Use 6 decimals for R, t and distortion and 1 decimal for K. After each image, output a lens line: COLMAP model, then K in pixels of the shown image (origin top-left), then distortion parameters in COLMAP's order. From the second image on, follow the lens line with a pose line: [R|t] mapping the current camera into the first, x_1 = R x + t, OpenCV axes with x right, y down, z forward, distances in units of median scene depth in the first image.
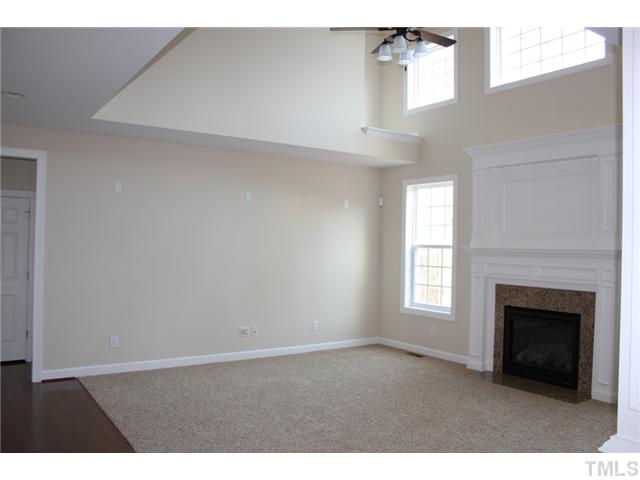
lens RADIAL K [[540.8, 0, 323.1], [0, 540.8, 236.3], [0, 0, 1]] dist [-0.124420, 0.090984]
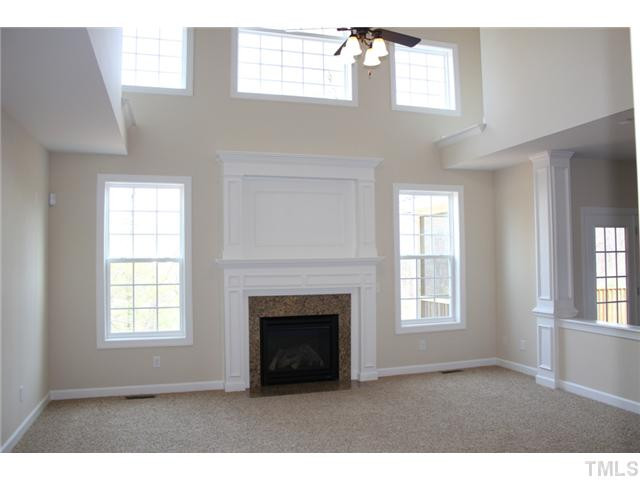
lens RADIAL K [[540.8, 0, 332.0], [0, 540.8, 240.3], [0, 0, 1]] dist [-0.124420, 0.090984]
pose [[0.295674, 0.007618, 0.955259, -0.582050], [0.003061, 0.999956, -0.008922, -0.003841], [-0.955284, 0.005562, 0.295637, 0.586402]]
